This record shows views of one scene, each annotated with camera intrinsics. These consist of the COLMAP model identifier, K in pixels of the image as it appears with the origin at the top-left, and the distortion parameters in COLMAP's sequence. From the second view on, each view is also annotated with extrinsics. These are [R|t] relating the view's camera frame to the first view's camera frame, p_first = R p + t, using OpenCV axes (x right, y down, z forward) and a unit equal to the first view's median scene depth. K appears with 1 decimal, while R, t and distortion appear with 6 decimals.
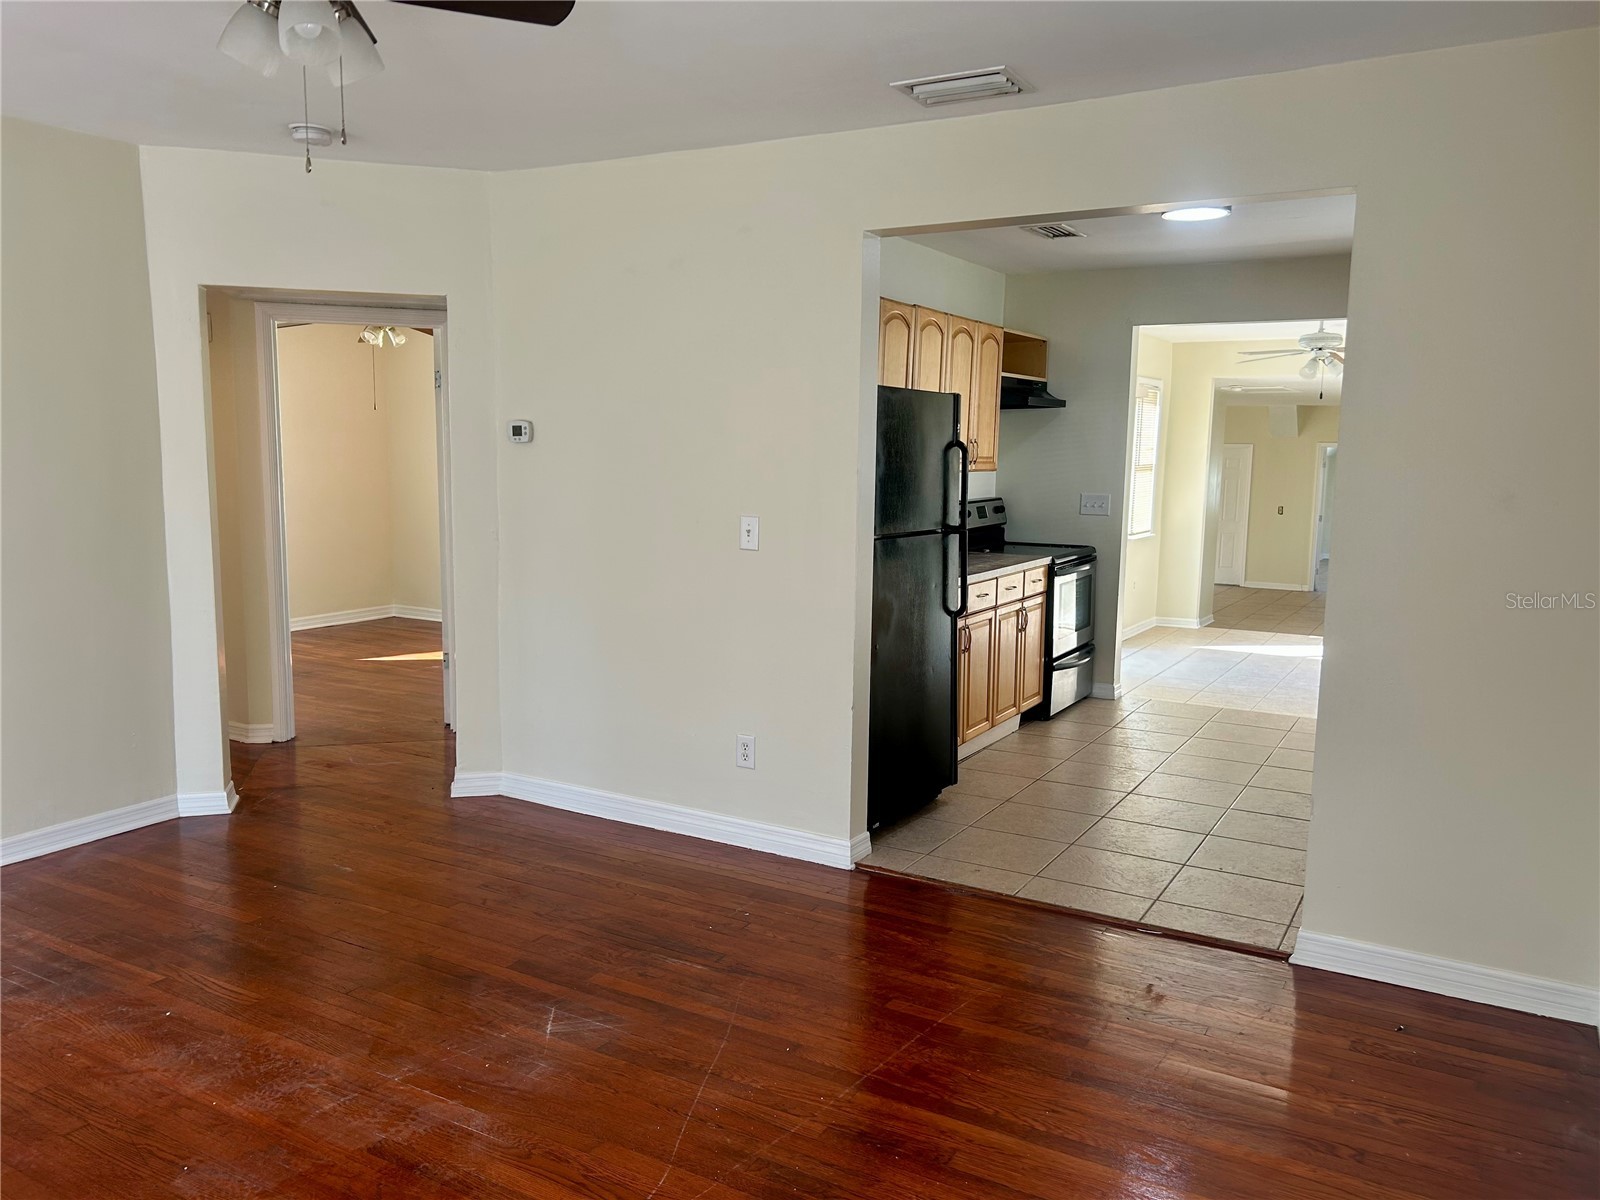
lens RADIAL K [[1203.9, 0, 795.0], [0, 1203.9, 616.1], [0, 0, 1]] dist [0.059202, -0.065237]
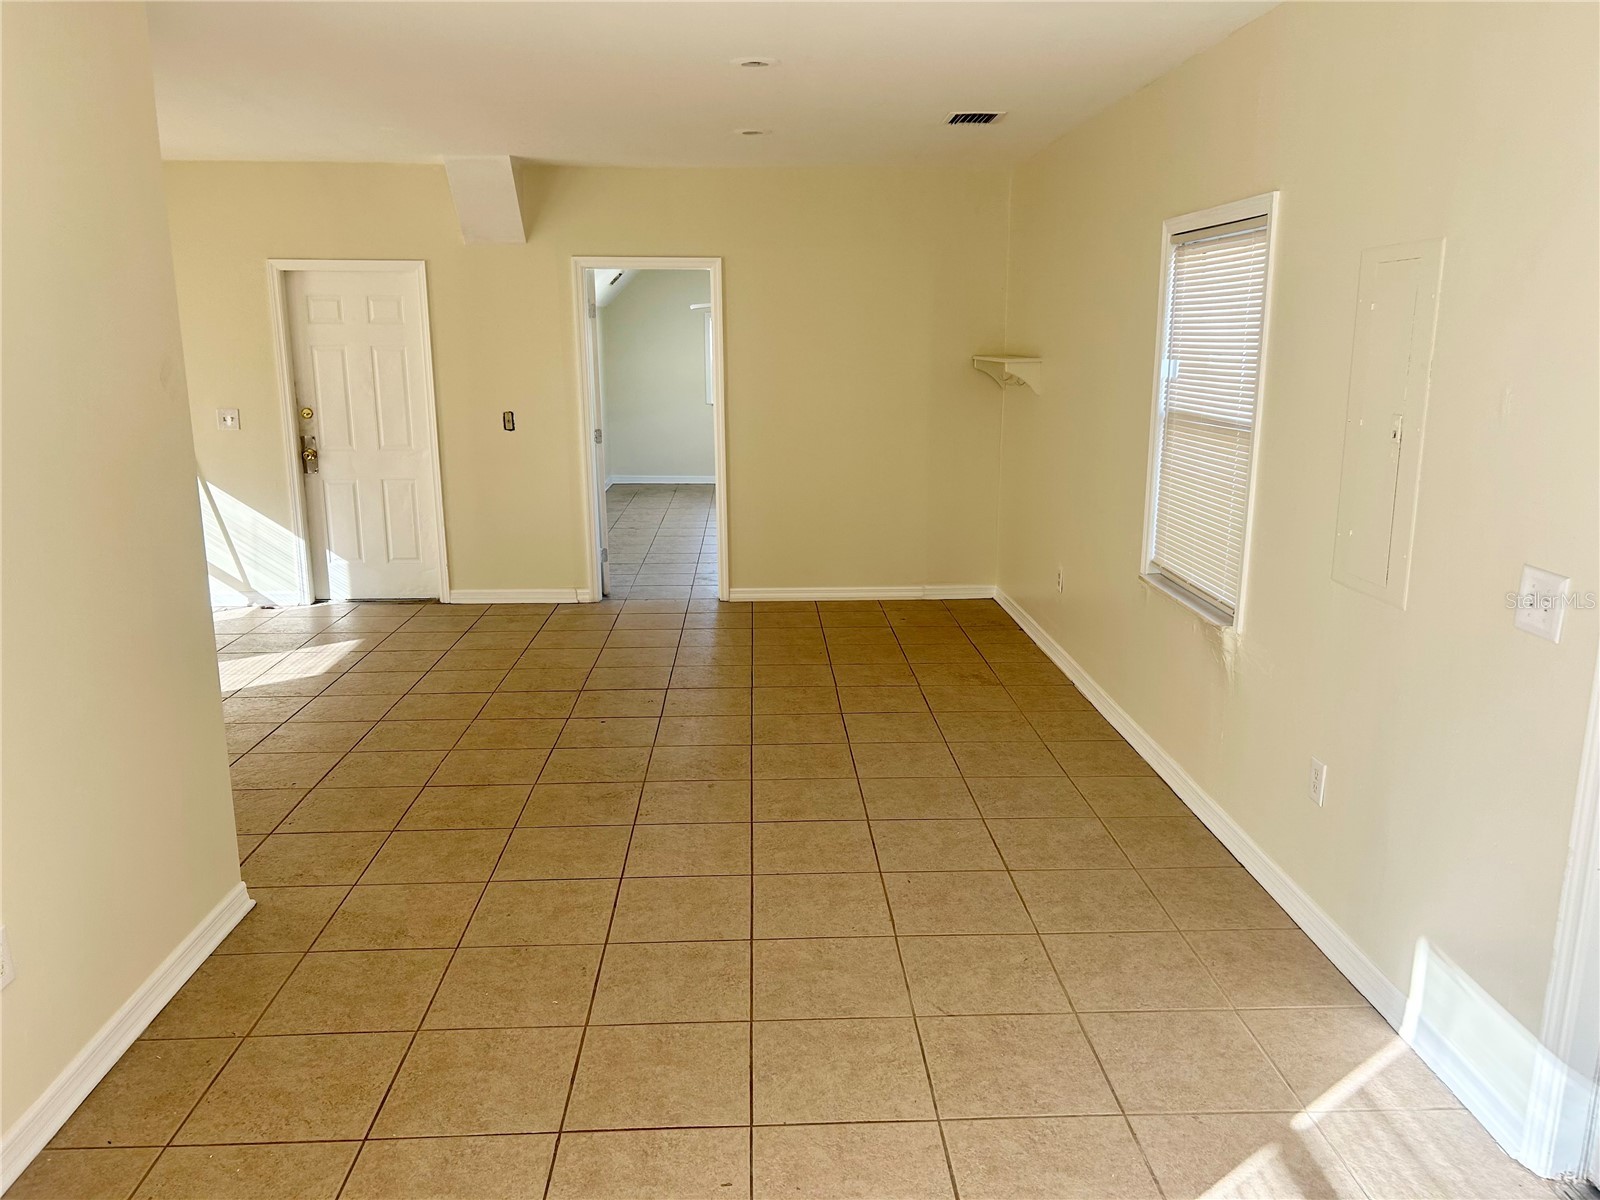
lens RADIAL K [[1203.9, 0, 834.2], [0, 1203.9, 602.8], [0, 0, 1]] dist [0.059202, -0.065237]
pose [[0.825717, -0.138819, 0.546736, 0.689583], [0.089774, 0.989232, 0.115589, -0.170217], [-0.556894, -0.046361, 0.829288, 1.581975]]
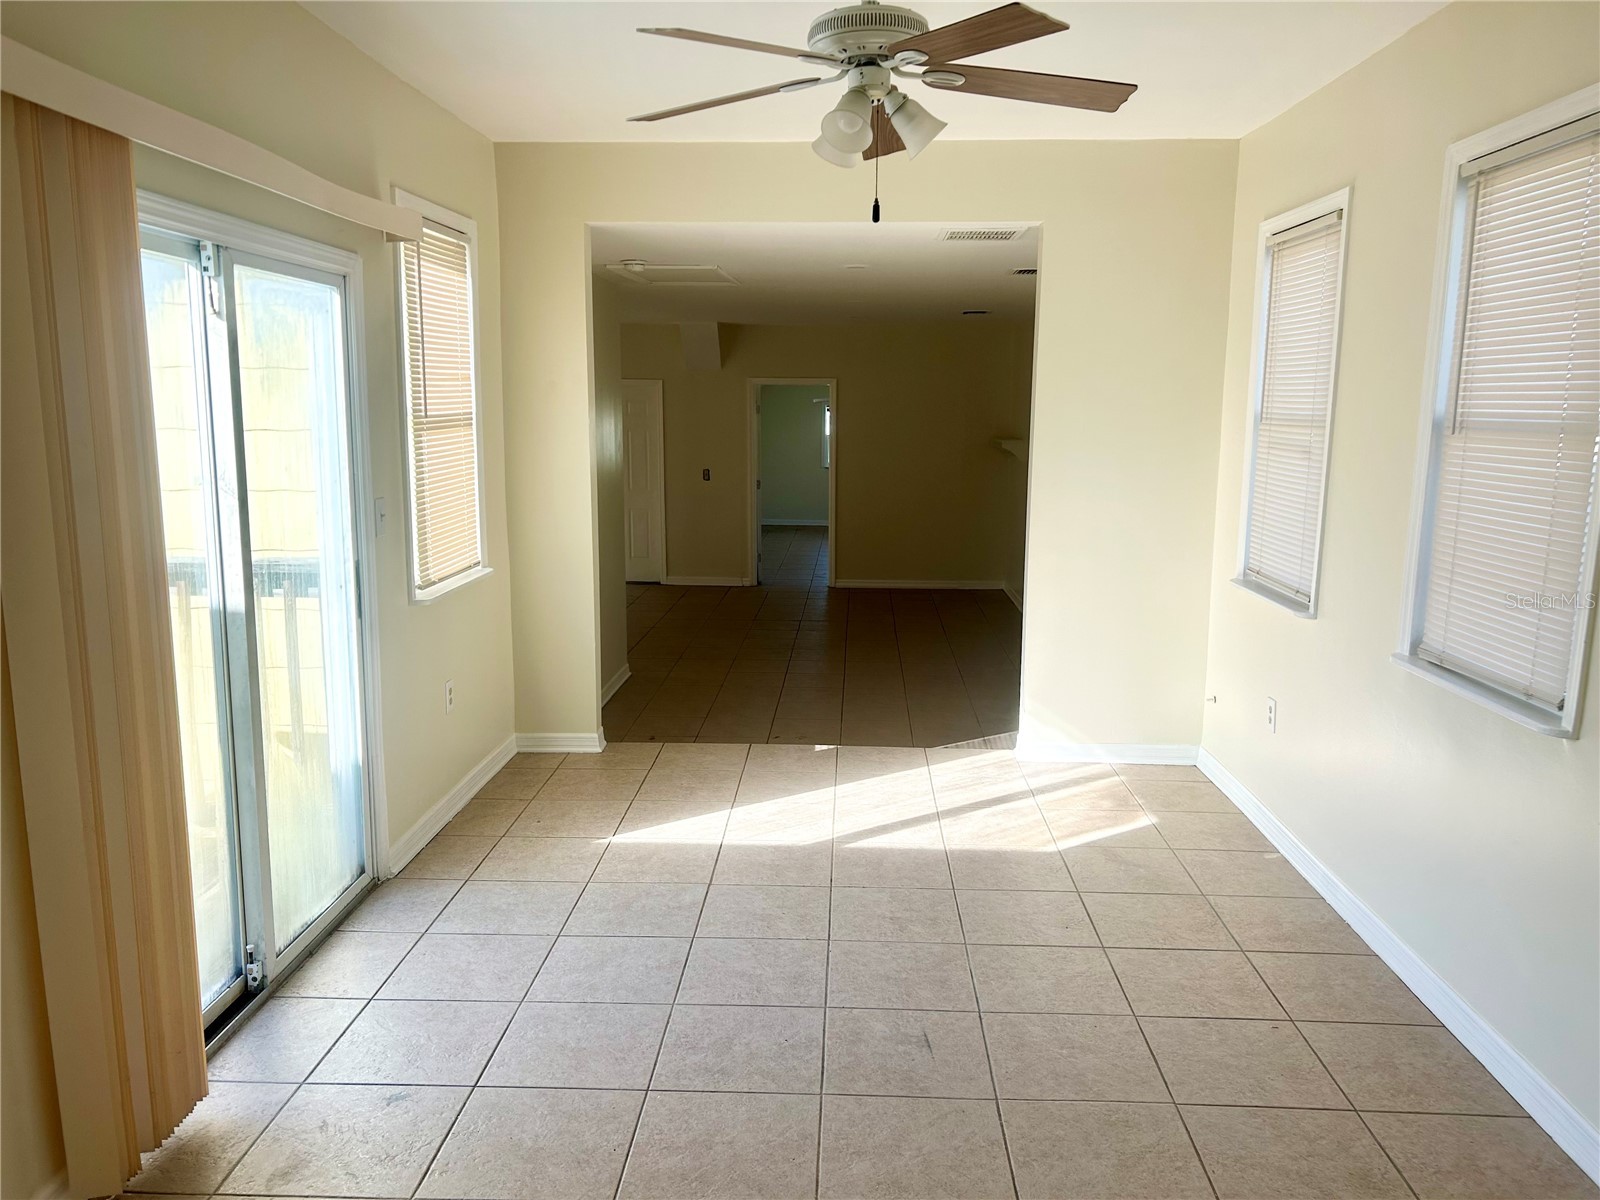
lens RADIAL K [[1203.9, 0, 798.6], [0, 1203.9, 597.0], [0, 0, 1]] dist [0.059202, -0.065237]
pose [[0.887325, -0.084796, 0.453281, 0.337663], [0.071656, 0.996363, 0.046121, -0.121426], [-0.455543, -0.008444, 0.890174, 0.955481]]
